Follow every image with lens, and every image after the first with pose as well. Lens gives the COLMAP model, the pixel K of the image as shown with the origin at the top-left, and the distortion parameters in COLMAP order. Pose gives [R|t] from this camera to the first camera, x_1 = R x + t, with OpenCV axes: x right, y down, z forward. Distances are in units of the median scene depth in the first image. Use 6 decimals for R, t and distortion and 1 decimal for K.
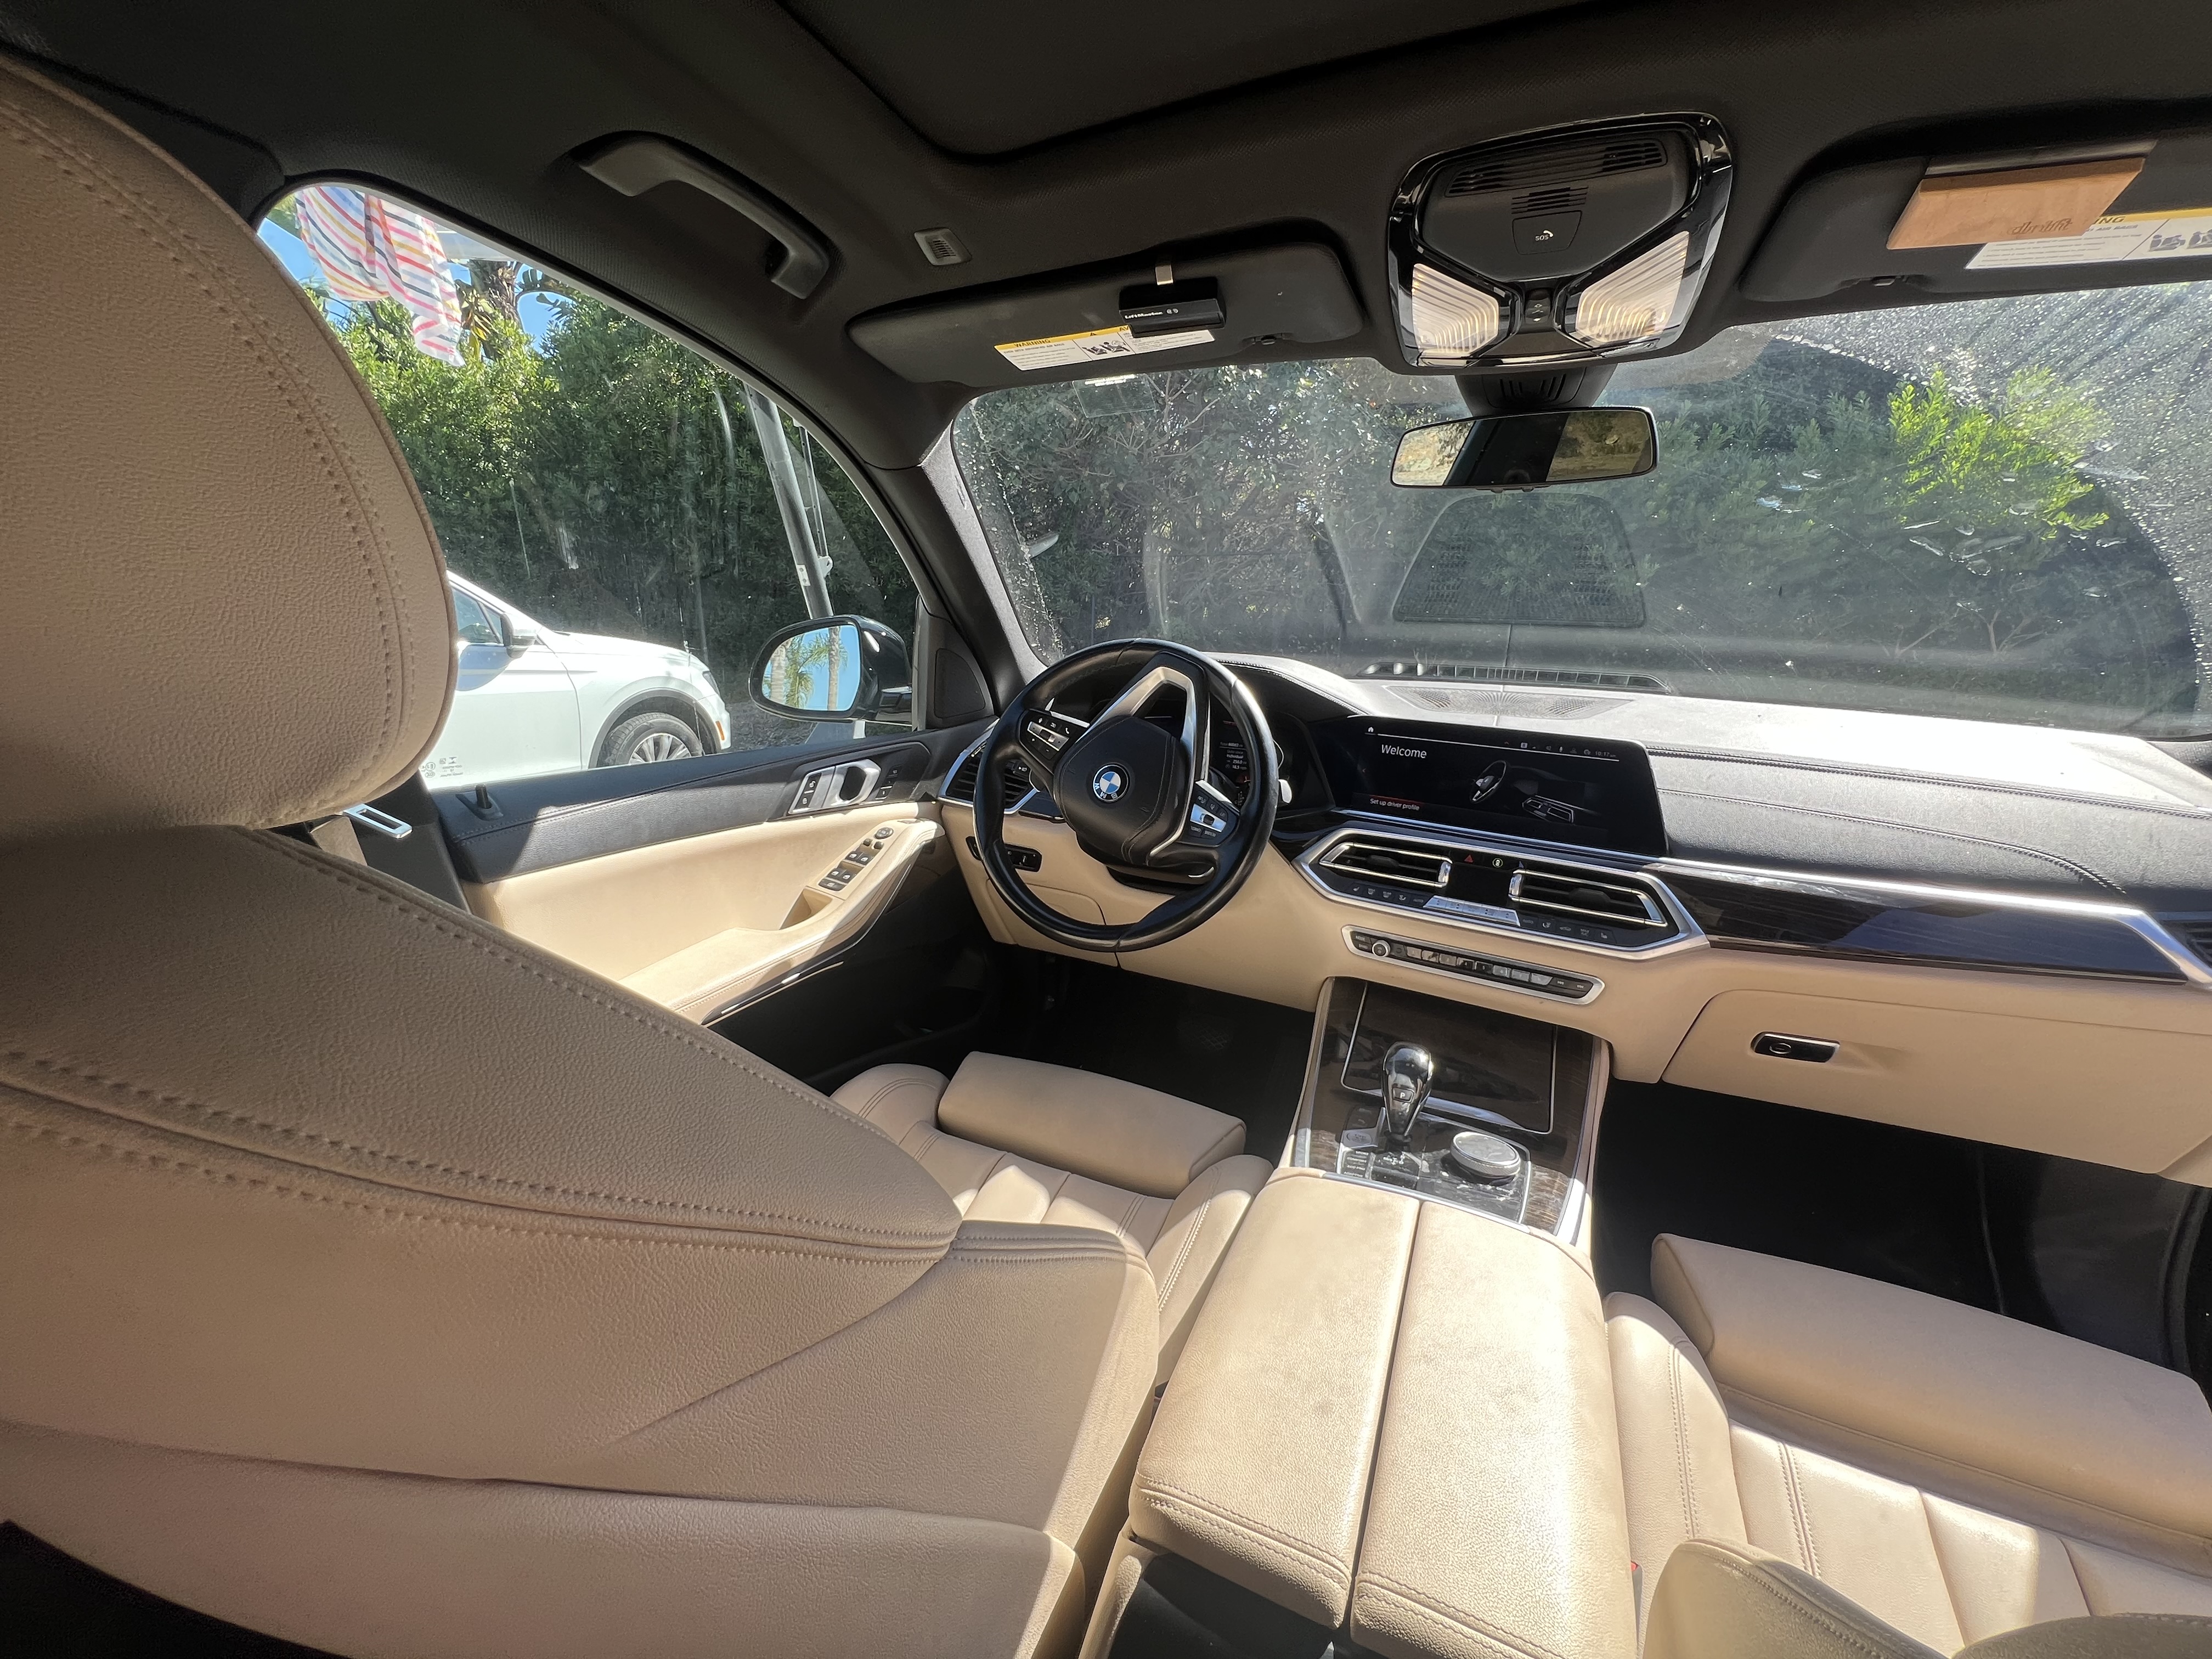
lens RADIAL K [[897.1, 0, 1102.0], [0, 897.1, 792.3], [0, 0, 1]] dist [-0.000879, -0.000140]
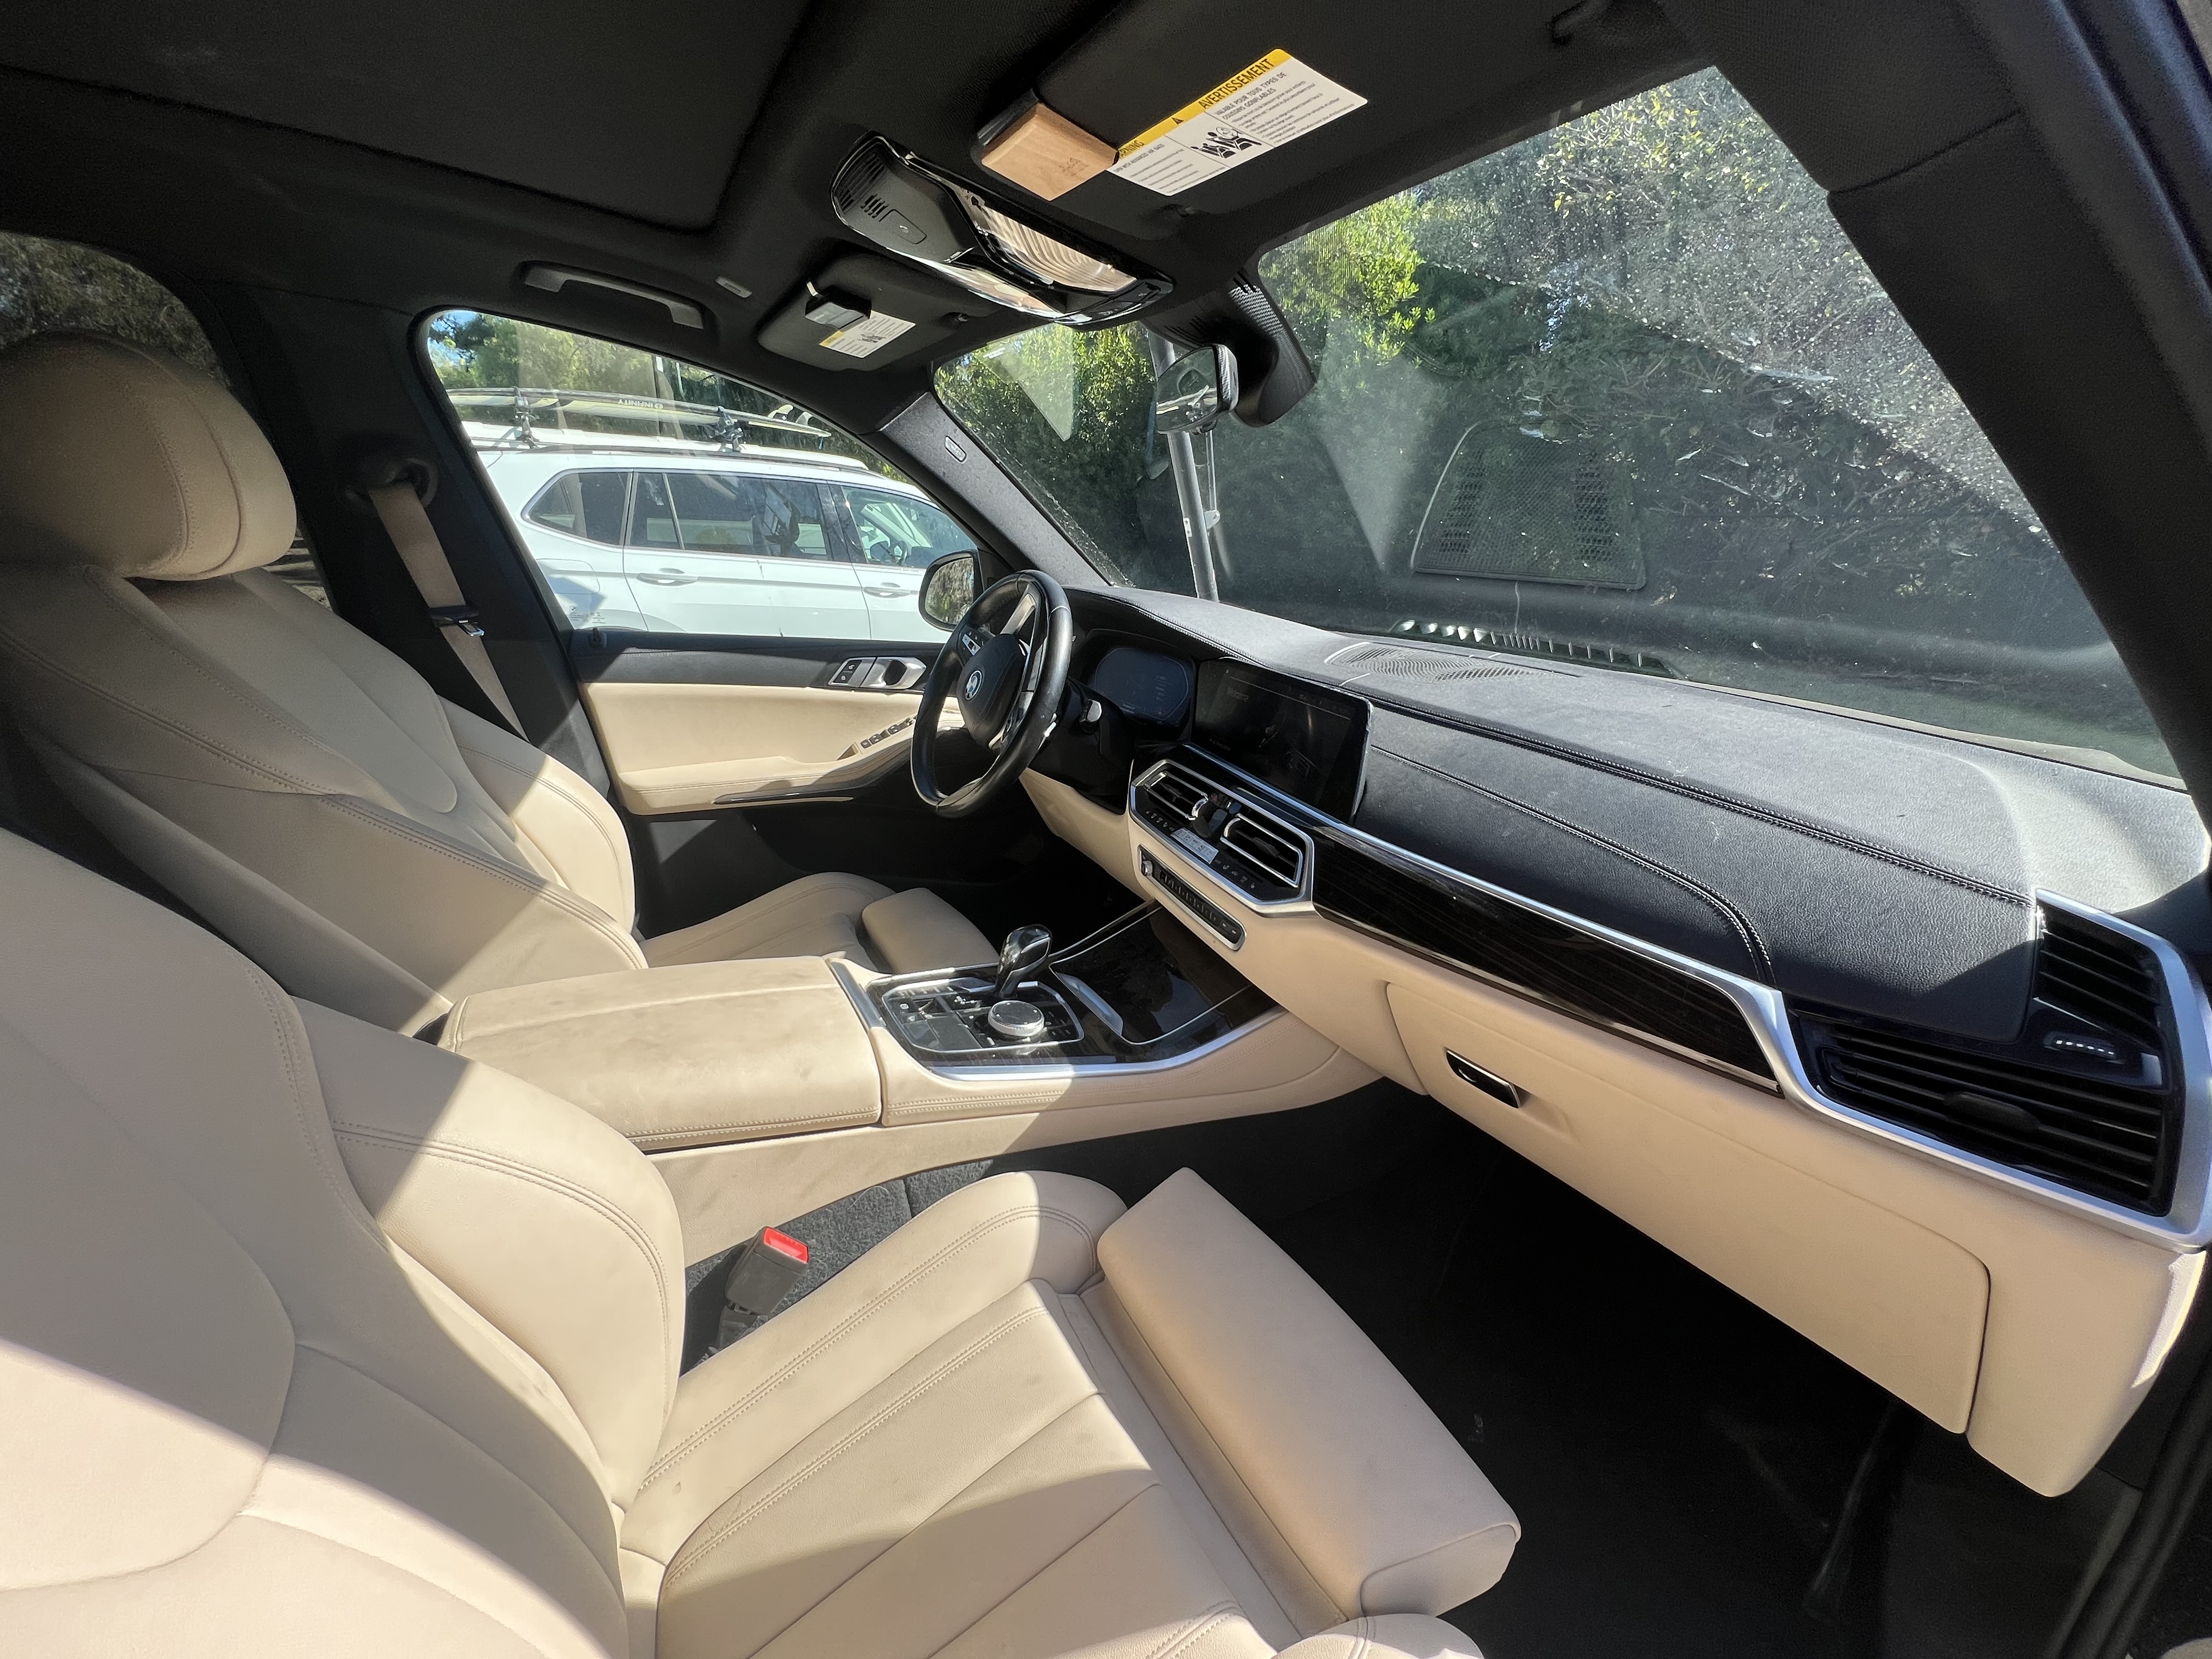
lens RADIAL K [[897.1, 0, 1102.0], [0, 897.1, 792.3], [0, 0, 1]] dist [-0.000879, -0.000140]
pose [[0.817786, 0.179938, -0.546671, 0.854266], [-0.157520, 0.983578, 0.088107, -0.001772], [0.553547, 0.014059, 0.832699, 0.075459]]
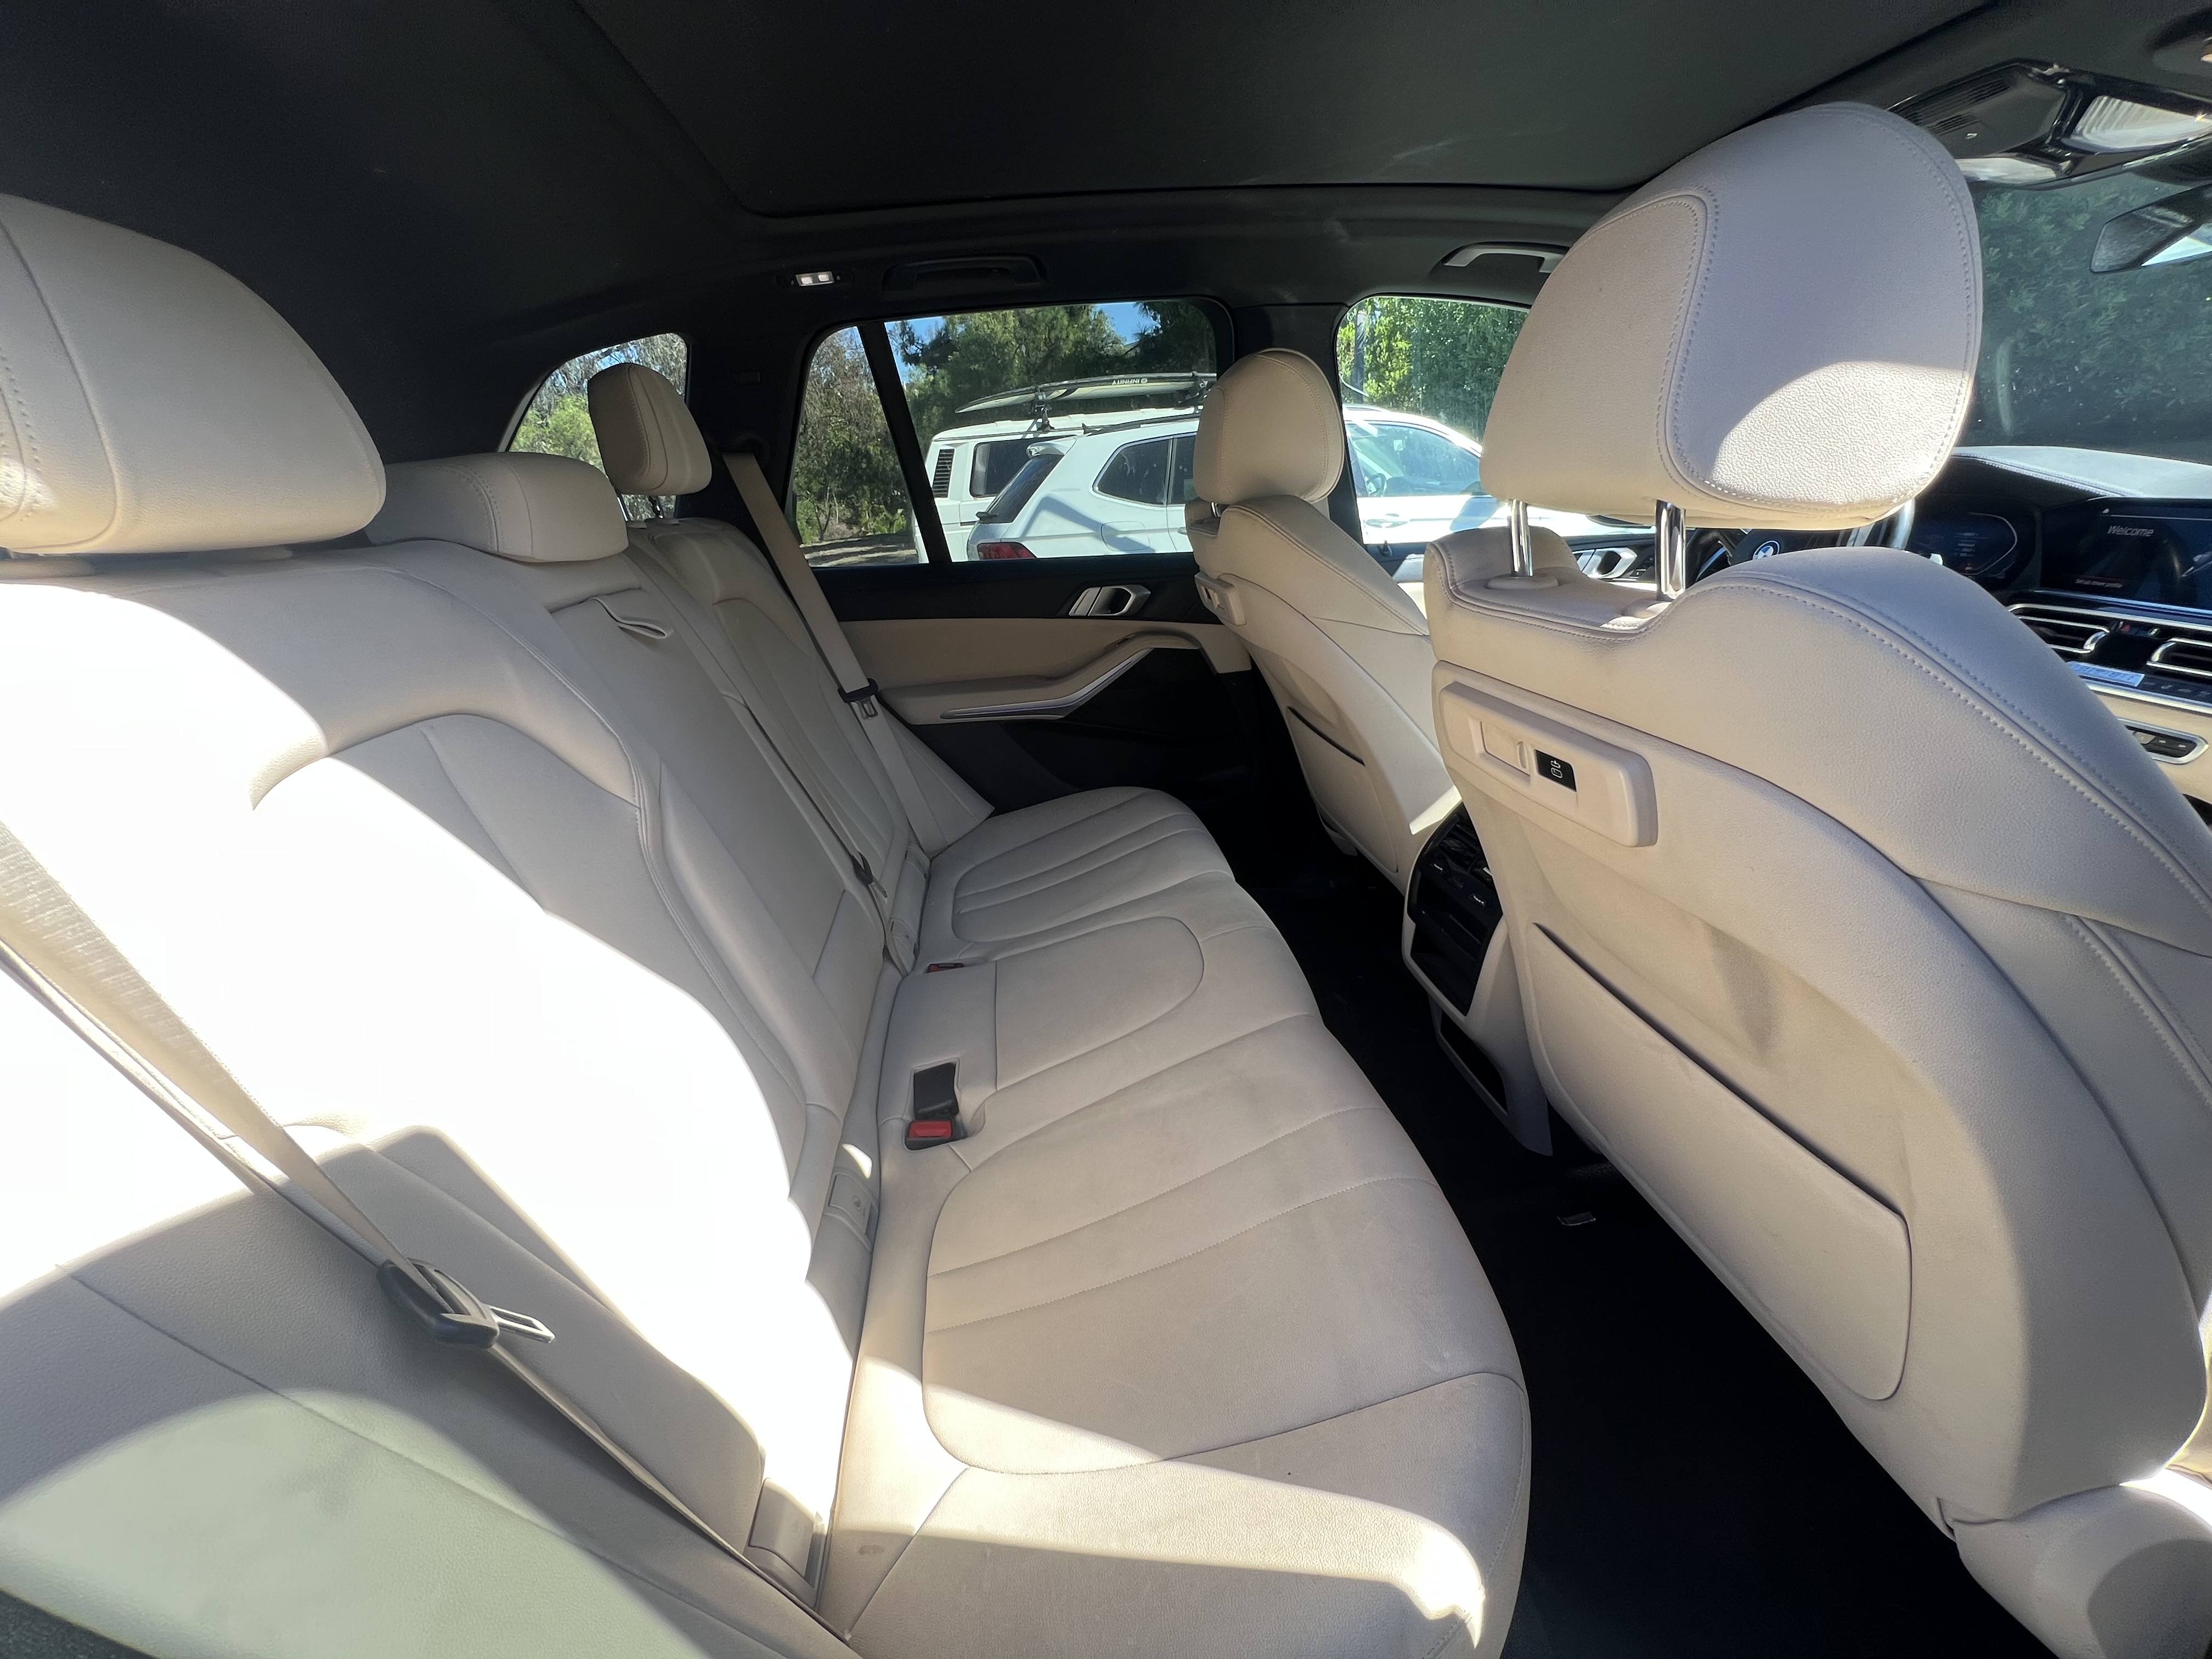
lens RADIAL K [[897.1, 0, 1102.0], [0, 897.1, 792.3], [0, 0, 1]] dist [-0.000879, -0.000140]
pose [[0.514075, 0.223659, -0.828072, 0.700119], [-0.101009, 0.974474, 0.200495, 0.171277], [0.851777, -0.019427, 0.523544, -0.577502]]
